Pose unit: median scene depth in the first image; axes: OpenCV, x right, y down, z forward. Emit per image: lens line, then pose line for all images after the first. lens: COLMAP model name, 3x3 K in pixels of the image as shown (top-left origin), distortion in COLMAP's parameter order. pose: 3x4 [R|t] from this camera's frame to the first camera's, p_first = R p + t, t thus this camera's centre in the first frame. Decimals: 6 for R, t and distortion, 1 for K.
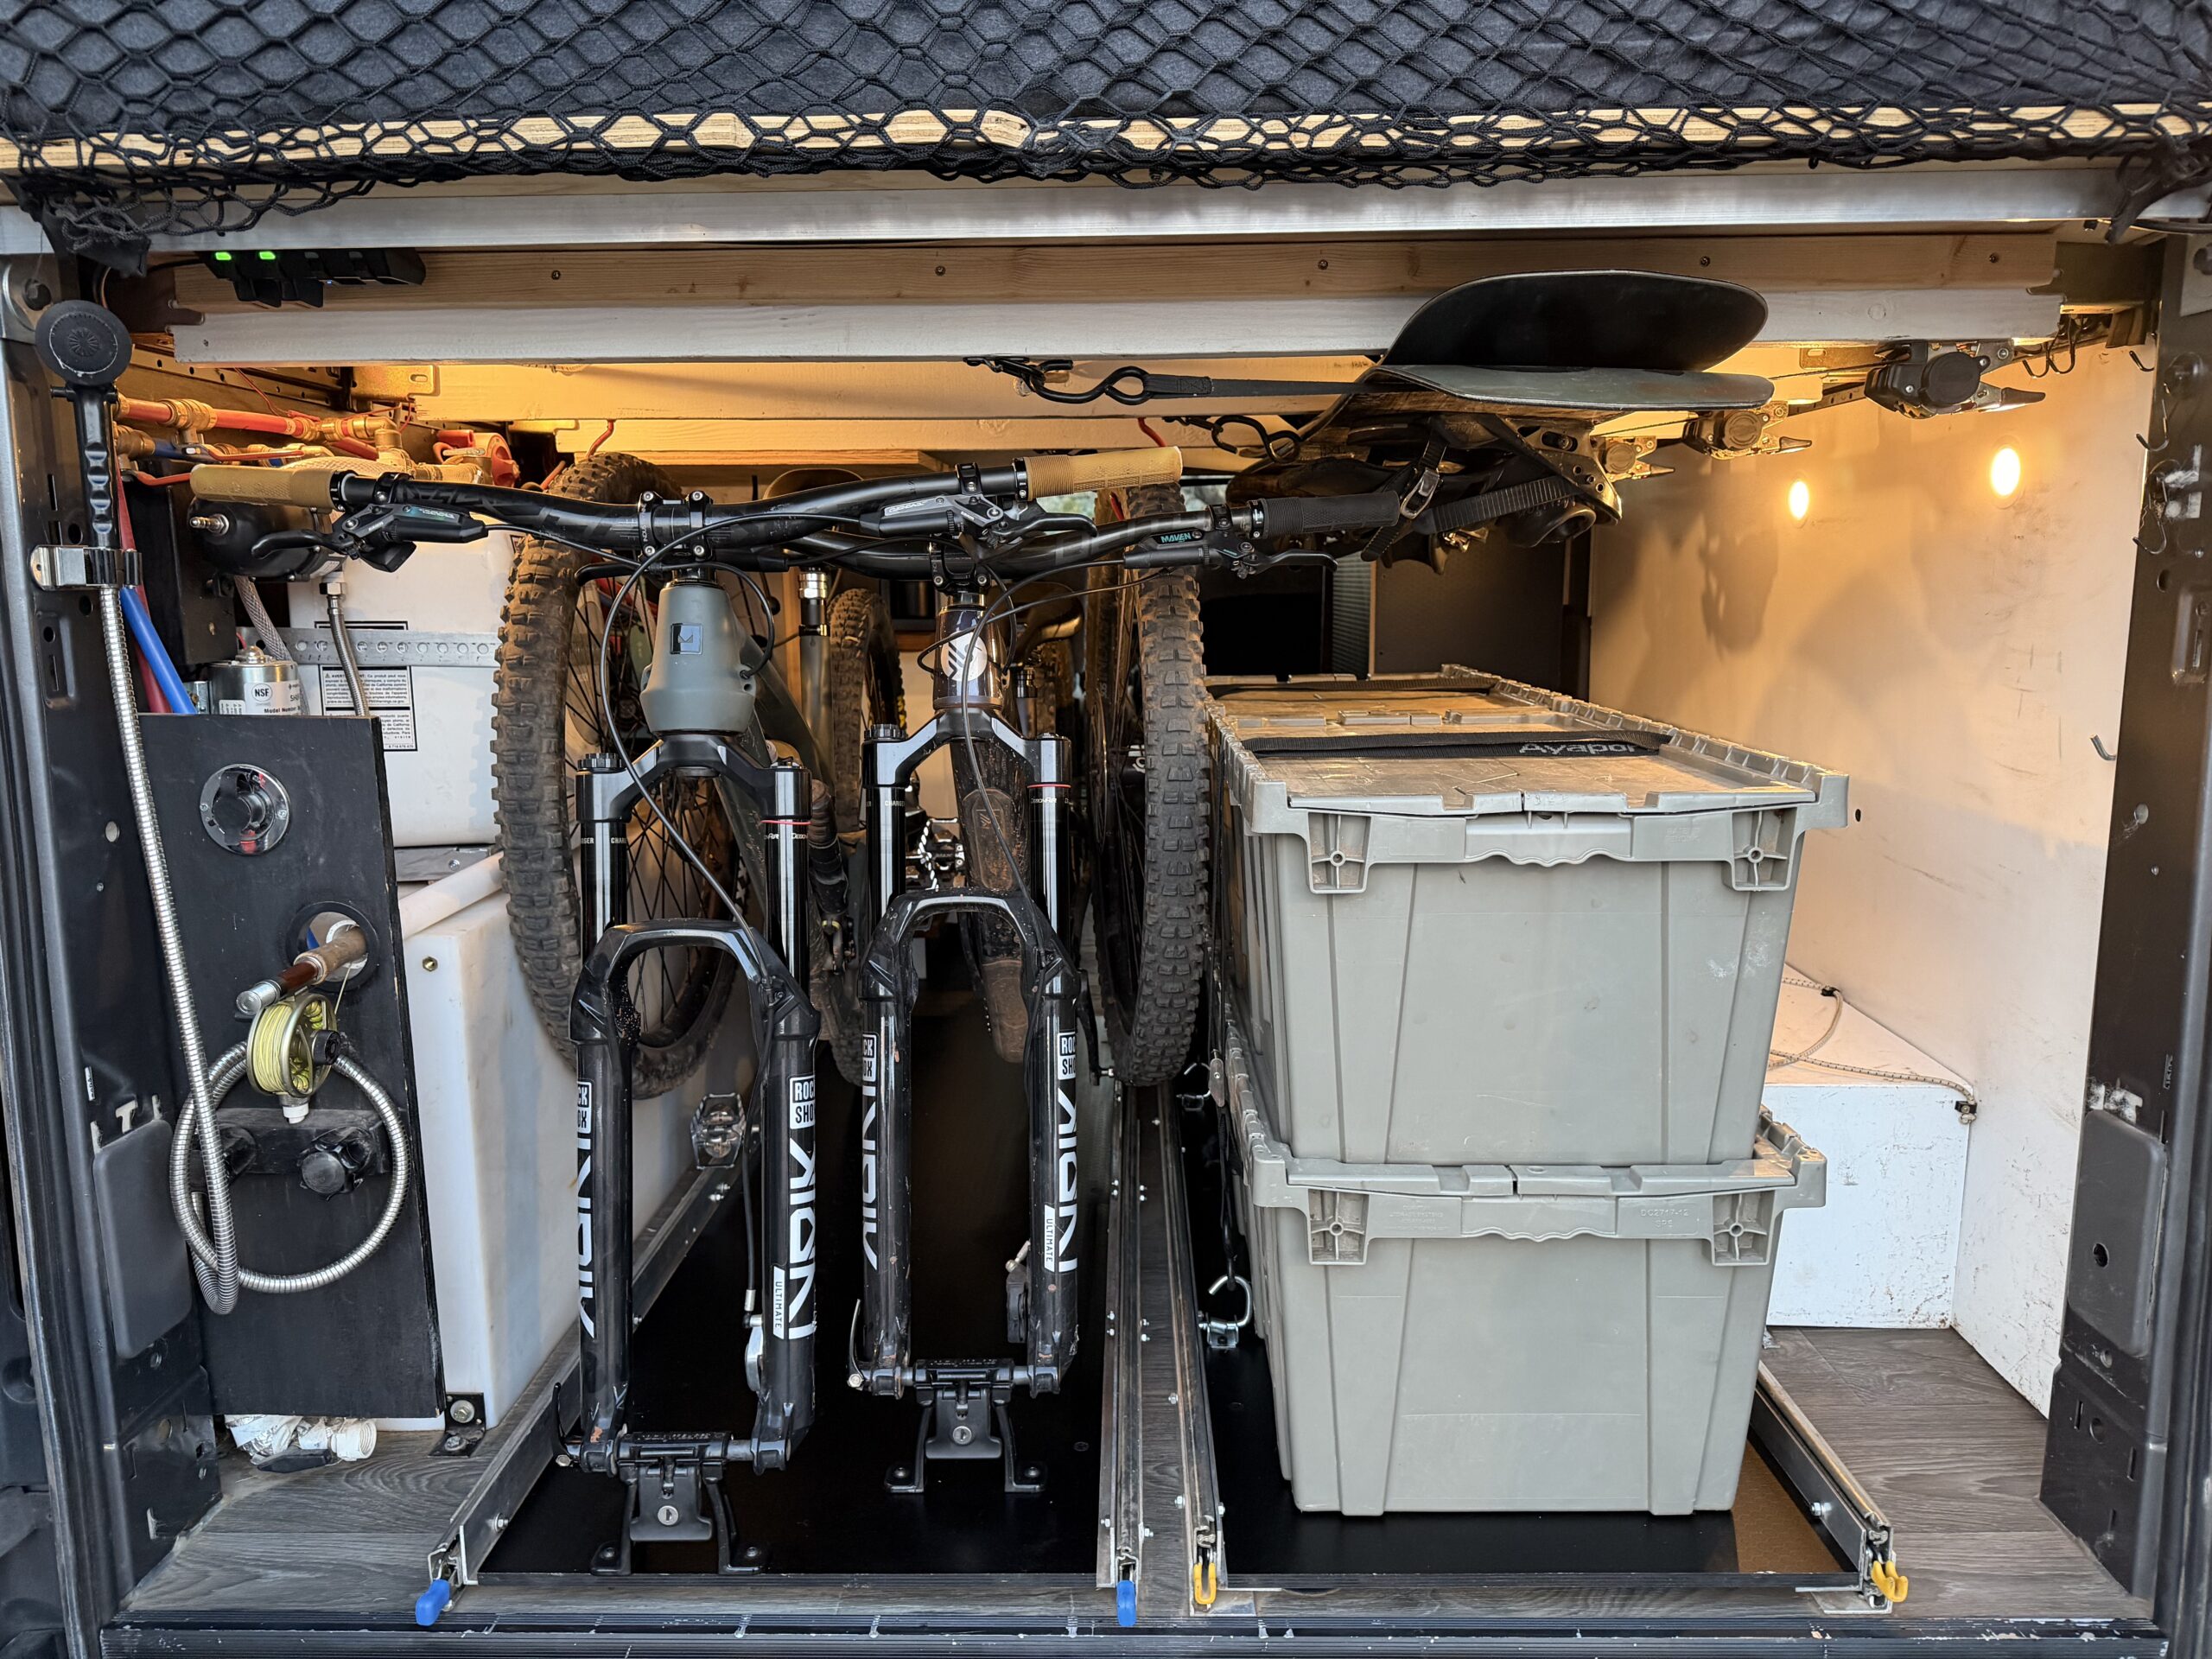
lens RADIAL K [[1554.3, 0, 1106.0], [0, 1554.3, 829.5], [0, 0, 1]] dist [0.053537, -0.075841]
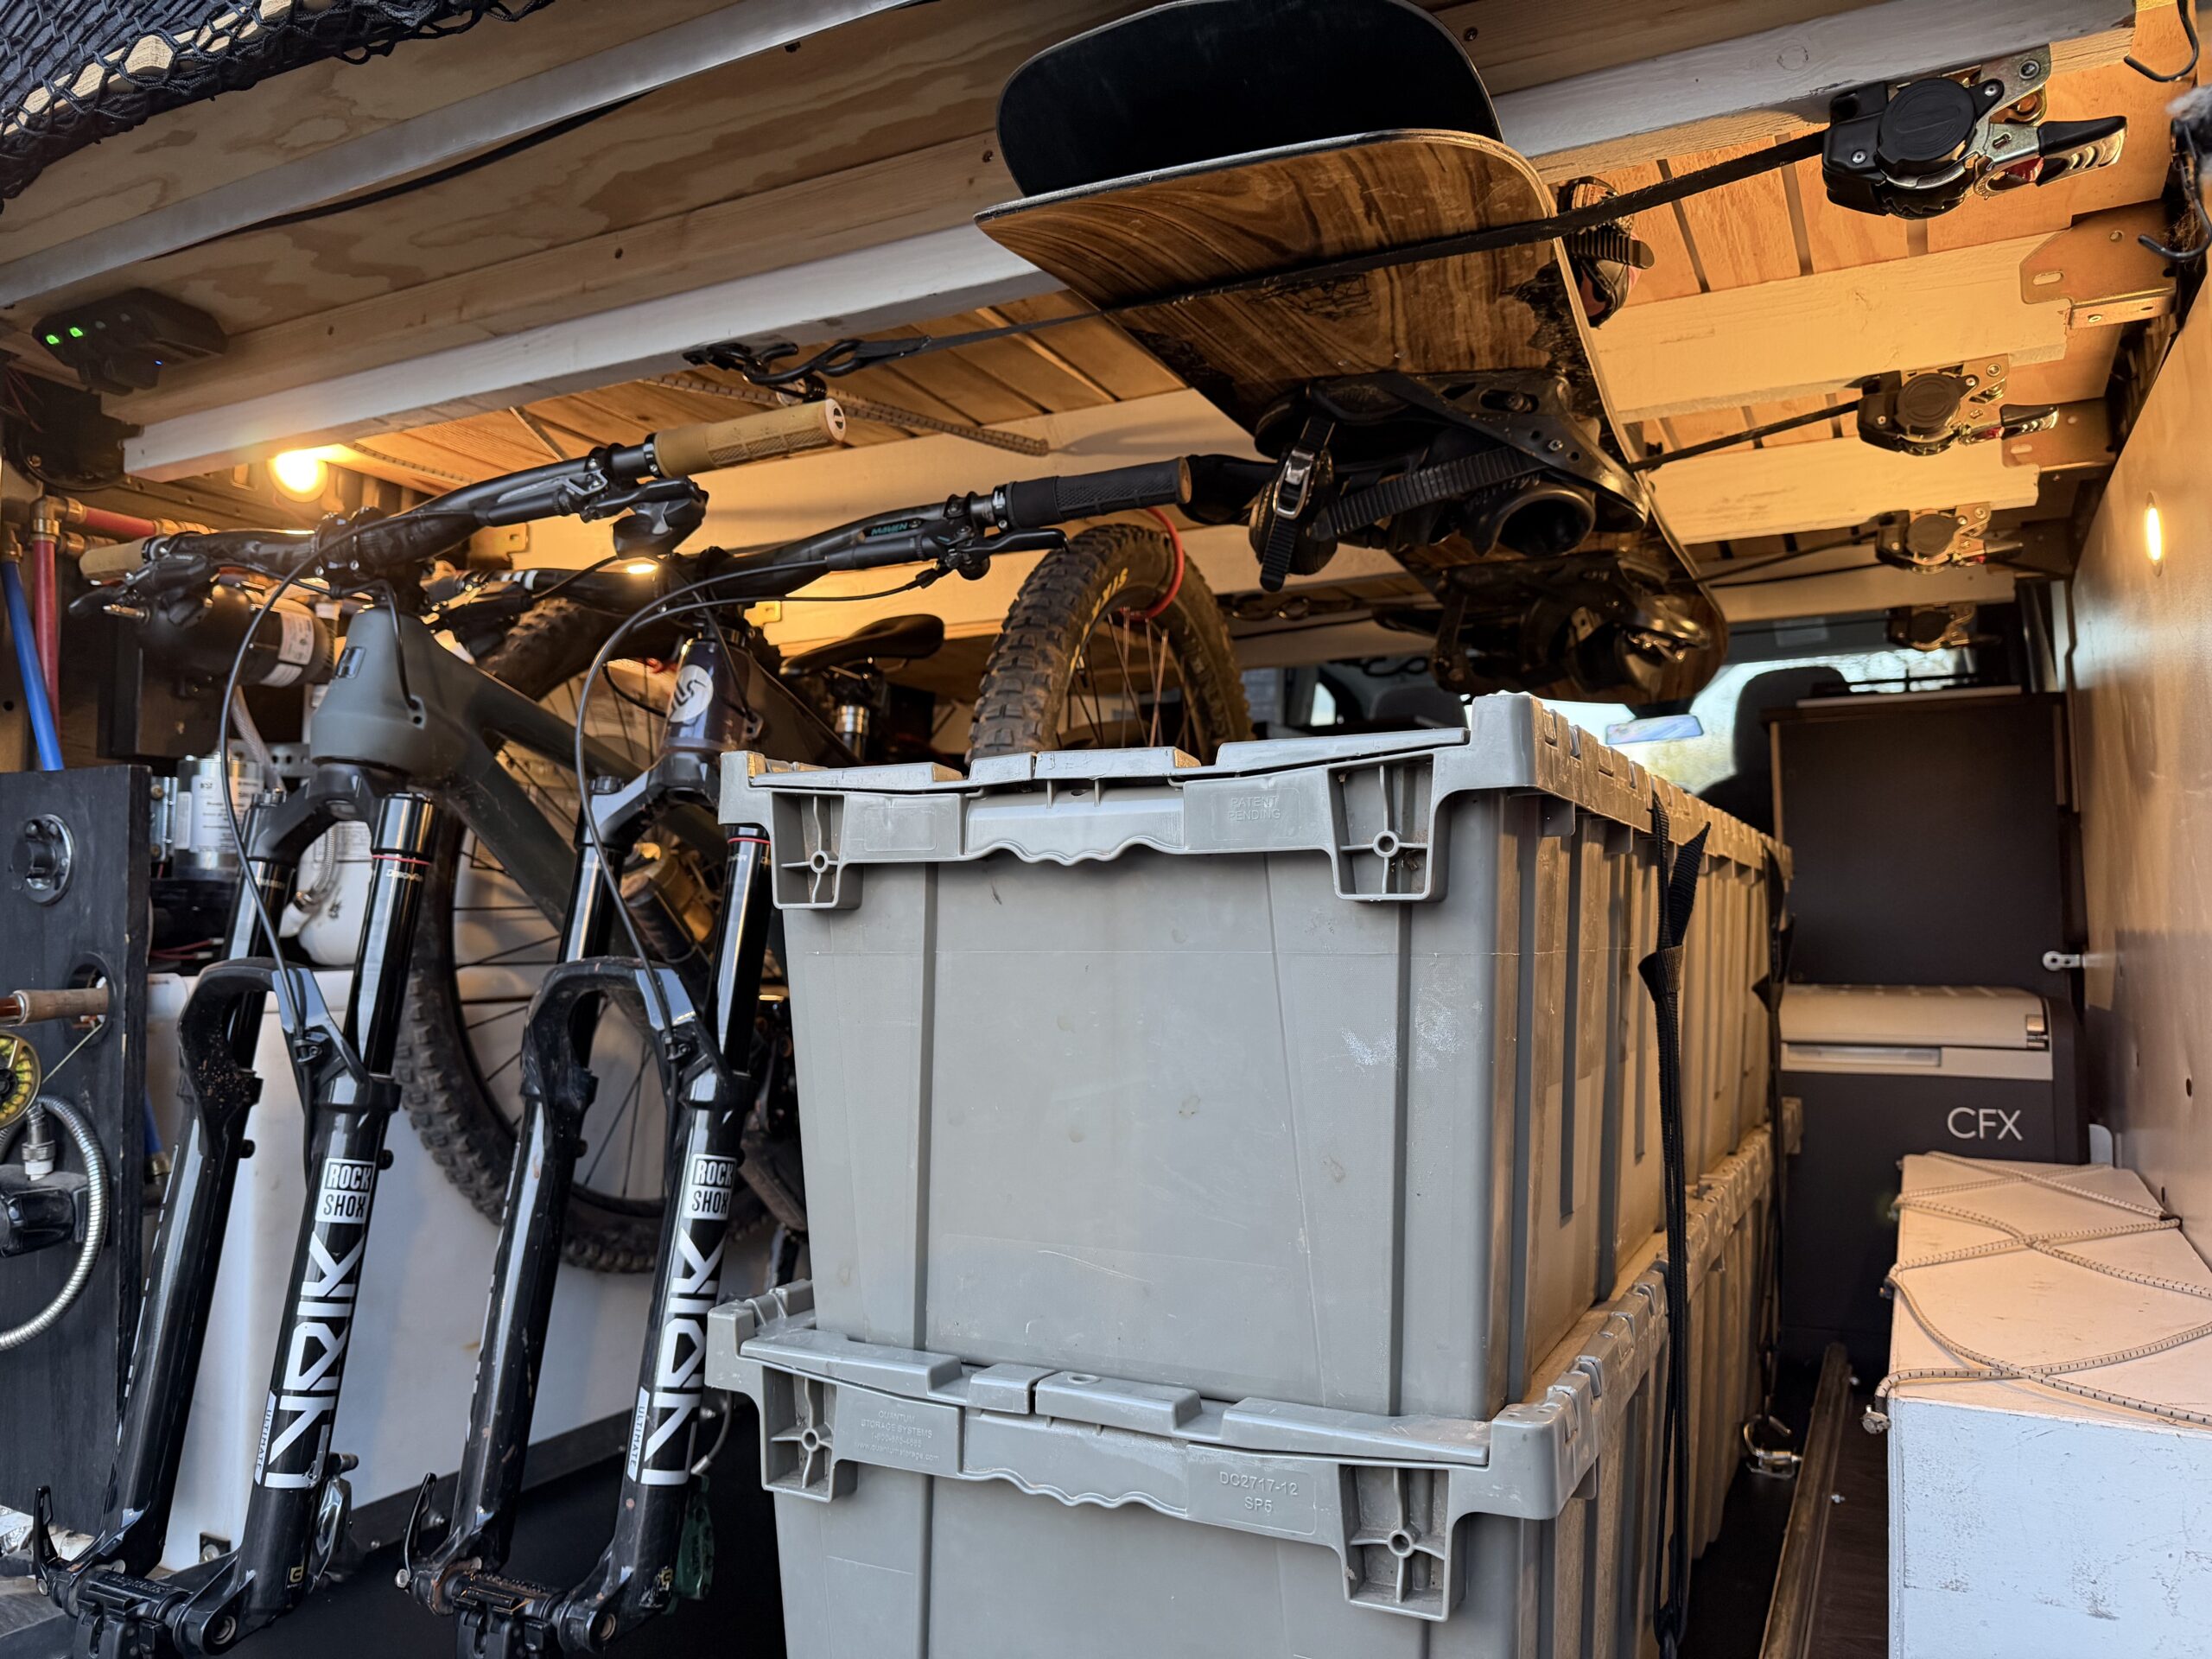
lens RADIAL K [[1554.3, 0, 1106.0], [0, 1554.3, 829.5], [0, 0, 1]] dist [0.053537, -0.075841]
pose [[0.894671, -0.023841, -0.446088, 0.536683], [-0.077399, 0.975200, -0.207349, 0.129660], [0.439969, 0.220036, 0.870639, 0.413223]]
